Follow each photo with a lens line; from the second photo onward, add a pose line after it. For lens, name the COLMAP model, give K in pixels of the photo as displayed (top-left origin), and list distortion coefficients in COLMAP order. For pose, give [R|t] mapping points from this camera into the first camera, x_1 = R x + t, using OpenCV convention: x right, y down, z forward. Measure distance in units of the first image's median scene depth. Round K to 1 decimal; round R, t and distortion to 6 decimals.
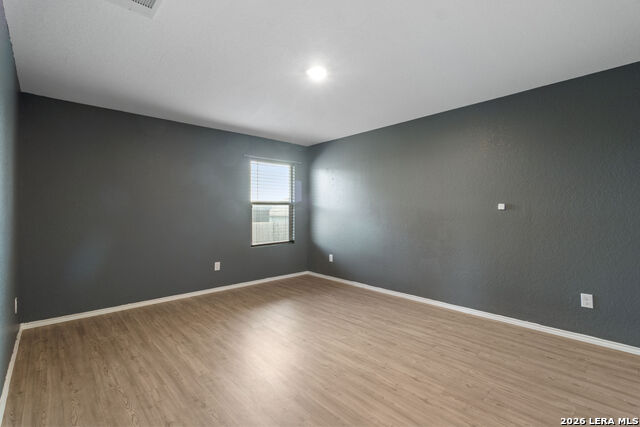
lens RADIAL K [[293.8, 0, 321.5], [0, 293.8, 207.0], [0, 0, 1]] dist [0.001122, 0.000178]
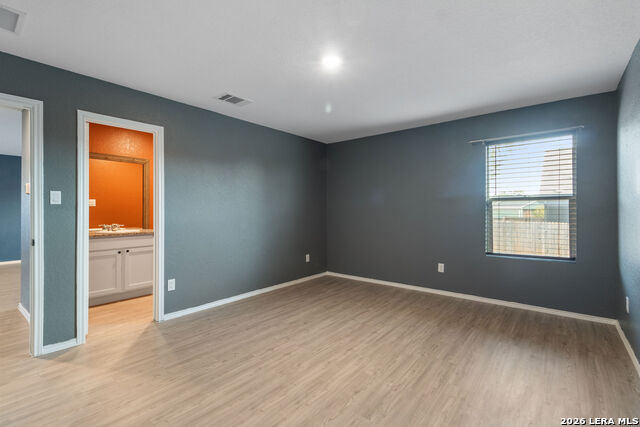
lens RADIAL K [[293.8, 0, 321.5], [0, 293.8, 207.0], [0, 0, 1]] dist [0.001122, 0.000178]
pose [[0.137485, -0.005616, -0.990488, 0.815788], [0.012654, 0.999912, -0.003913, 0.007288], [0.990423, -0.011995, 0.137544, 0.760087]]
